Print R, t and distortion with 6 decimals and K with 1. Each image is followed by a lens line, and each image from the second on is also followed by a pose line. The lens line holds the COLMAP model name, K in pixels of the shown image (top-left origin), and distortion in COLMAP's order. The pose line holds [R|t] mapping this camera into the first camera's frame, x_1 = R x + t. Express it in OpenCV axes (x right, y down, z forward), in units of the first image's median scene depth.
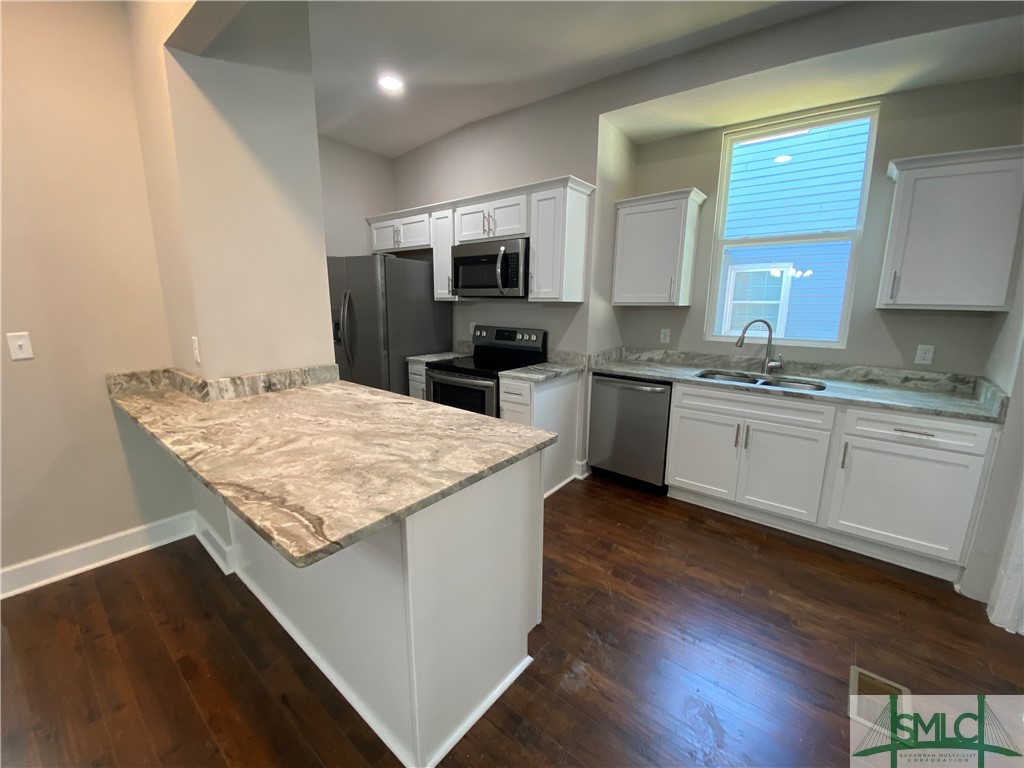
lens RADIAL K [[414.1, 0, 509.2], [0, 414.1, 381.9], [0, 0, 1]] dist [0.022220, -0.024139]
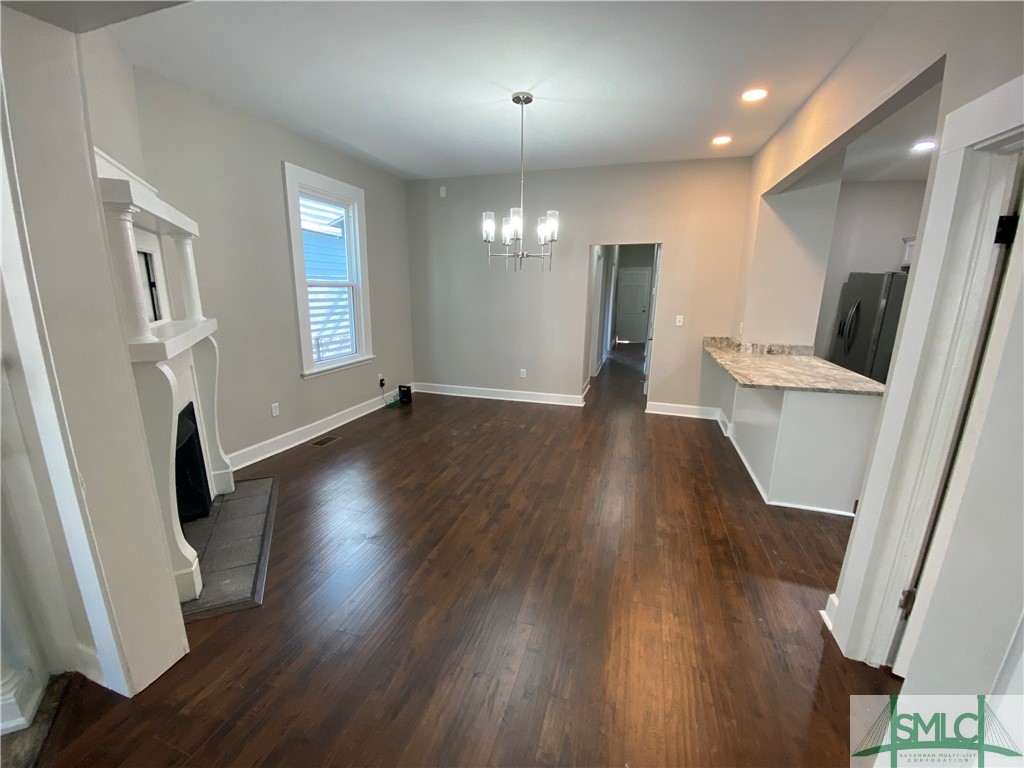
lens RADIAL K [[411.7, 0, 509.9], [0, 411.7, 385.5], [0, 0, 1]] dist [0.031175, -0.023566]
pose [[0.370061, 0.214310, -0.903950, 0.716821], [-0.188679, 0.970087, 0.152748, 0.092418], [0.909646, 0.114030, 0.399427, -0.810611]]
